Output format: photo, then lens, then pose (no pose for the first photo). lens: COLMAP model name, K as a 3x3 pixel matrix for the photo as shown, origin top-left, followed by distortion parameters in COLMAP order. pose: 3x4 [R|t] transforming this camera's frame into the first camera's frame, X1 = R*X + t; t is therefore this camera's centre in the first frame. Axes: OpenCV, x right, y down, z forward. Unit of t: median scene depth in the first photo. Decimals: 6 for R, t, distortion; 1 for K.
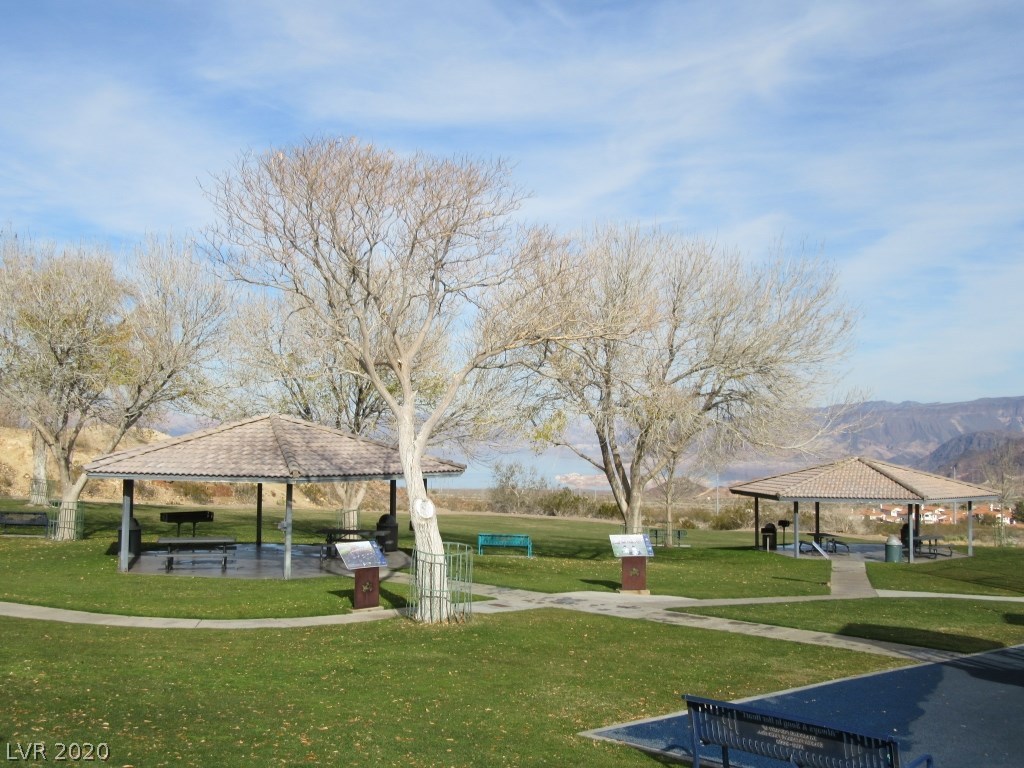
lens RADIAL K [[1185.0, 0, 512.0], [0, 1185.0, 384.0], [0, 0, 1]] dist [-0.001819, -0.012306]
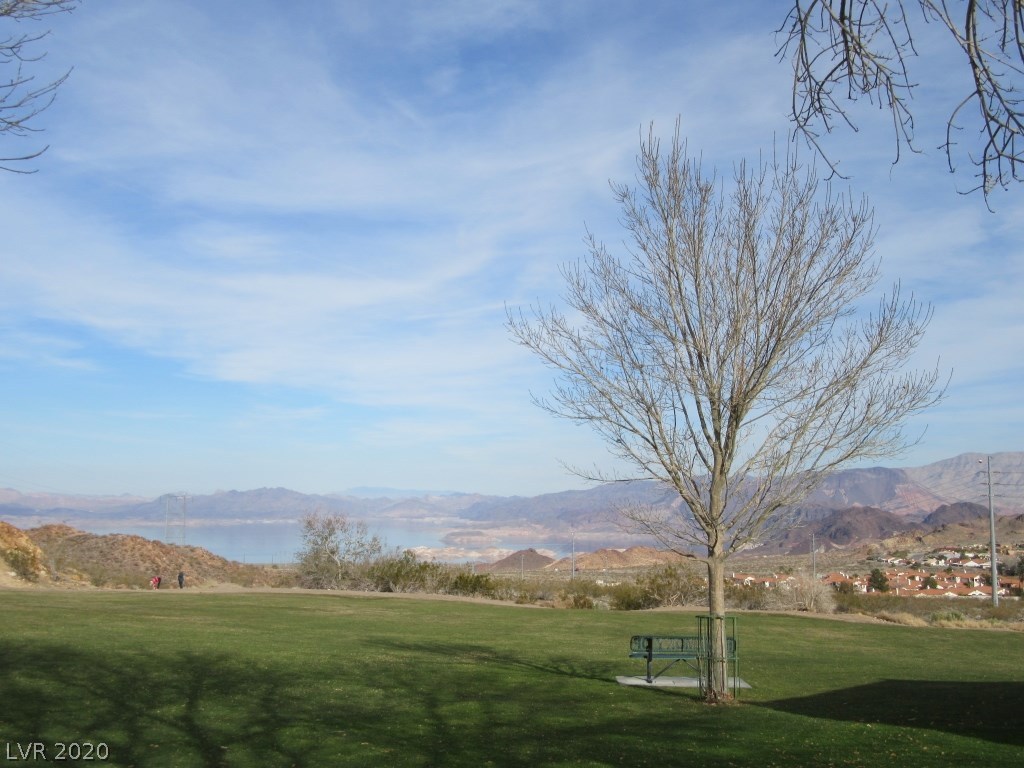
lens RADIAL K [[1027.0, 0, 512.0], [0, 1027.0, 384.0], [0, 0, 1]] dist [0.010702, 0.006000]
pose [[0.990422, 0.013167, 0.137446, 0.021412], [-0.001374, 0.996334, -0.085542, 0.040190], [-0.138069, 0.084534, 0.986809, 0.376718]]
